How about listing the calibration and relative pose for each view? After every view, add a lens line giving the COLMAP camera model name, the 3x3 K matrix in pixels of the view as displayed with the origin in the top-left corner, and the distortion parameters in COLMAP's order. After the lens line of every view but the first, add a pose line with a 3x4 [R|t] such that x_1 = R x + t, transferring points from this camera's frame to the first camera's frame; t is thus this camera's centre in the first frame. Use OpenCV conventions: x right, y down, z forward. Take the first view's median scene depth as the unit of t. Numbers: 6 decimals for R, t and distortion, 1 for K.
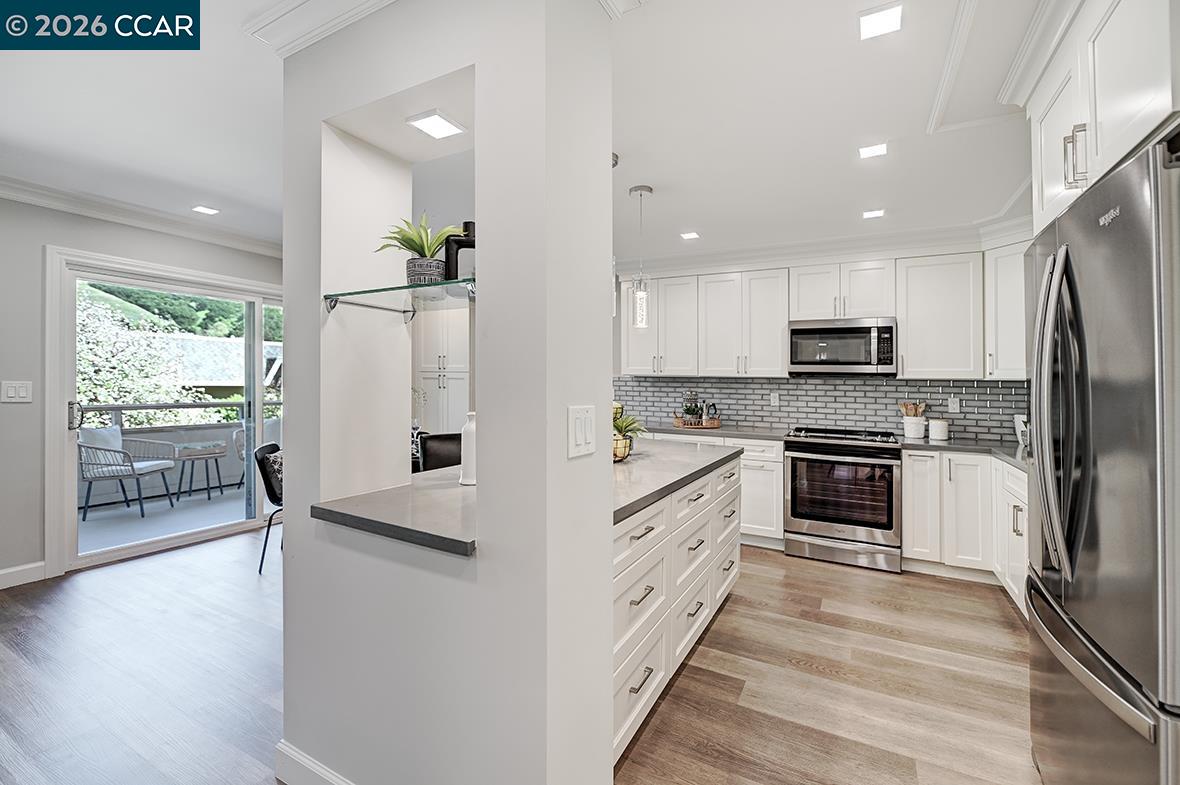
lens RADIAL K [[497.7, 0, 591.0], [0, 497.7, 354.9], [0, 0, 1]] dist [-0.001075, -0.000092]
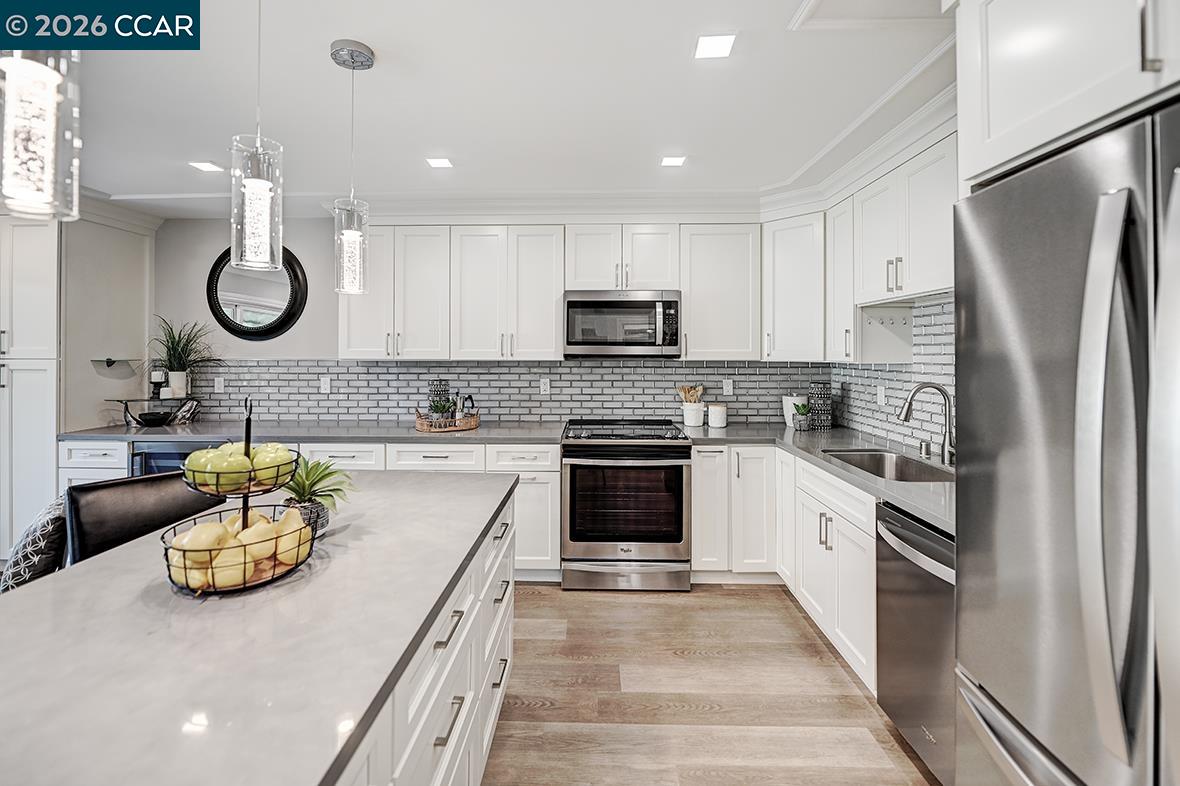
lens RADIAL K [[506.2, 0, 587.2], [0, 506.2, 325.6], [0, 0, 1]] dist [-0.001765, -0.000111]
pose [[0.886202, 0.002849, 0.463290, 0.056114], [-0.005920, 0.999969, 0.005175, -0.017916], [-0.463261, -0.007329, 0.886191, 0.283813]]
